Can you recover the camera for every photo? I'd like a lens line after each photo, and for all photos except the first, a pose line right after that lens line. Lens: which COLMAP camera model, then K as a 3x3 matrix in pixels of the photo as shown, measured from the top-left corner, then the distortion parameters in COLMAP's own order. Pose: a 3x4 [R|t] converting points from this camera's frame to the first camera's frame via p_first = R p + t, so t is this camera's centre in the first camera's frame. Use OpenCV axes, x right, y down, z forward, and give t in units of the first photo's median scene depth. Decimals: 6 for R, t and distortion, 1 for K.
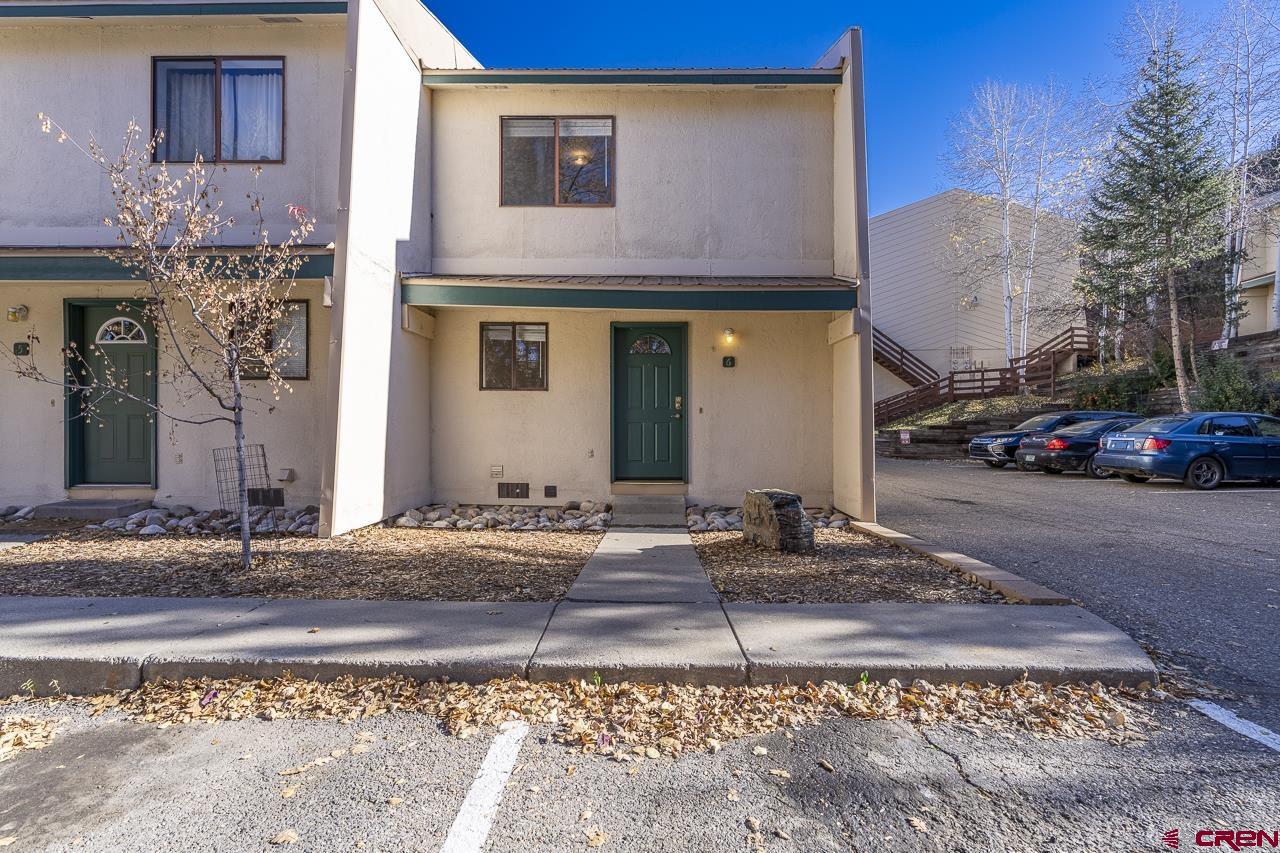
lens RADIAL K [[531.4, 0, 640.2], [0, 531.4, 431.7], [0, 0, 1]] dist [-0.000889, -0.000255]
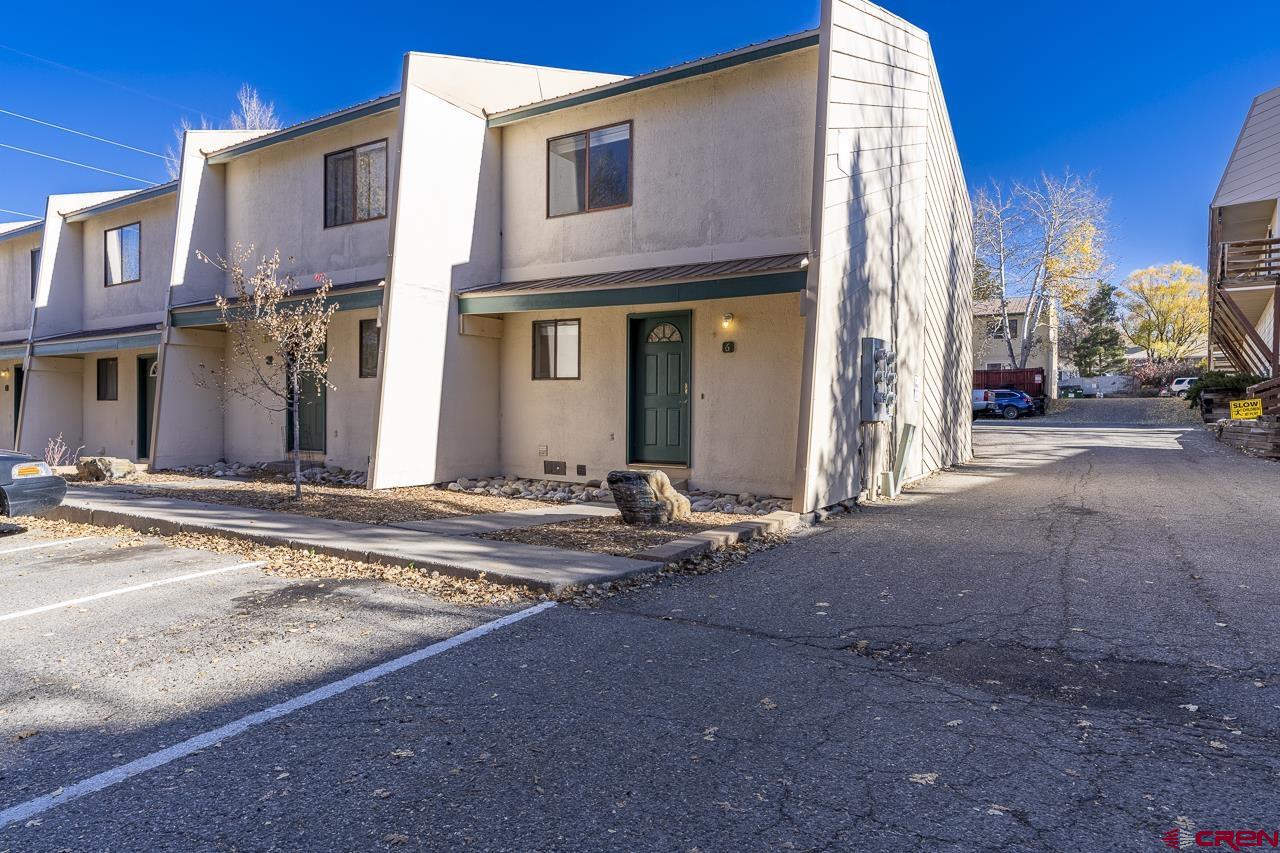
lens RADIAL K [[591.7, 0, 588.2], [0, 591.7, 421.8], [0, 0, 1]] dist [-0.001584, 0.000185]
pose [[0.889055, 0.009900, -0.457694, 0.434093], [-0.004535, 0.999908, 0.012818, -0.005127], [0.457778, -0.009320, 0.889018, -0.100627]]
